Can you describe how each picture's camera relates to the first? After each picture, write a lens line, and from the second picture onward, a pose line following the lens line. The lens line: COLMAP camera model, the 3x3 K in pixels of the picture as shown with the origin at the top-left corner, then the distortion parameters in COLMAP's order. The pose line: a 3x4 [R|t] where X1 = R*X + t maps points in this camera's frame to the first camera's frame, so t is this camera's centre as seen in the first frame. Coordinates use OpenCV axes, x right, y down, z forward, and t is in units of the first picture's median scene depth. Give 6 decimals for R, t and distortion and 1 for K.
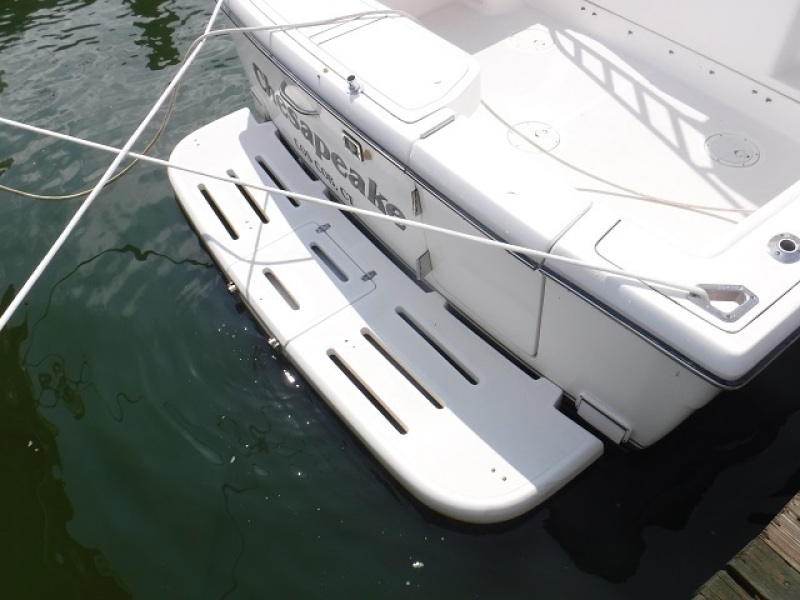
lens RADIAL K [[648.9, 0, 387.7], [0, 648.9, 268.4], [0, 0, 1]] dist [-0.002528, 0.000438]
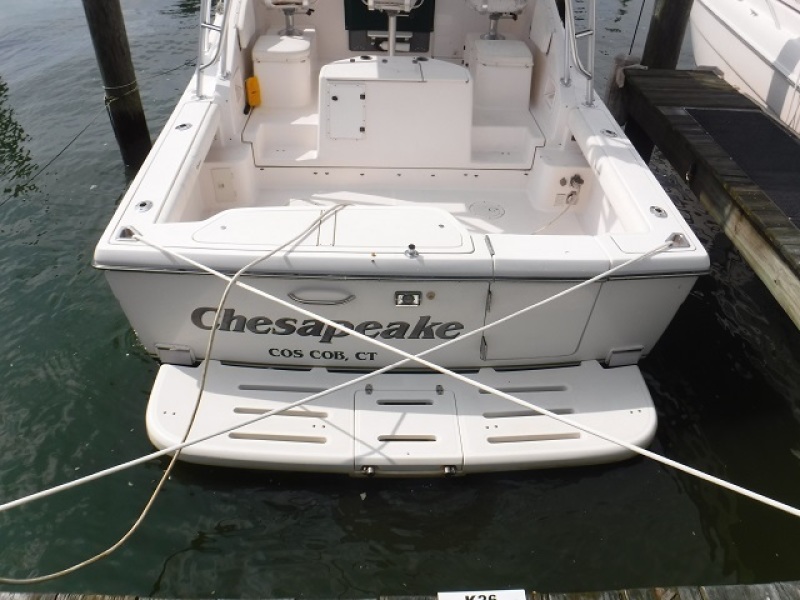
lens RADIAL K [[636.9, 0, 385.1], [0, 636.9, 300.0], [0, 0, 1]] dist [-0.079016, -0.004557]
pose [[0.587697, -0.454865, 0.669111, -0.845487], [0.576996, 0.815364, 0.047497, -0.251350], [-0.567175, 0.358161, 0.741643, 0.099349]]
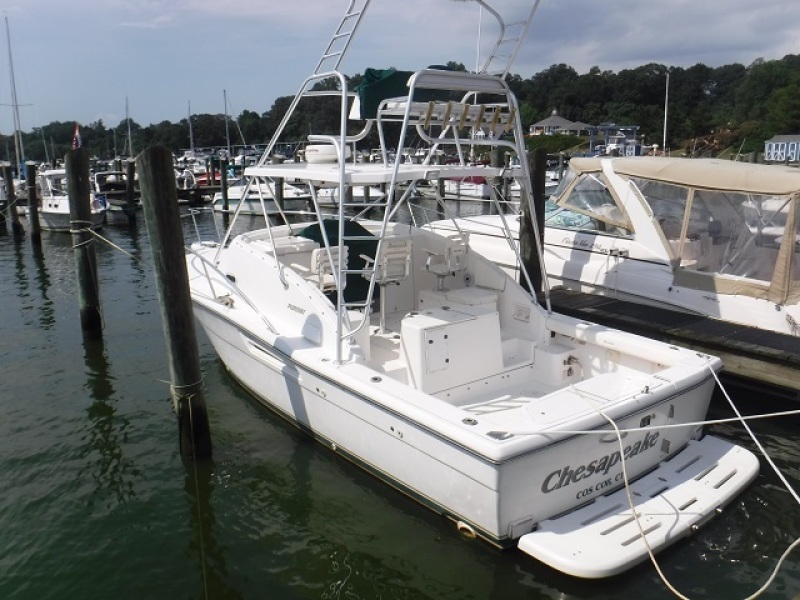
lens RADIAL K [[636.9, 0, 385.1], [0, 636.9, 300.0], [0, 0, 1]] dist [-0.079016, -0.004557]
pose [[0.000519, -0.191340, 0.981524, -1.772195], [0.749241, 0.650135, 0.126343, -1.204953], [-0.662298, 0.735332, 0.143697, 0.910190]]
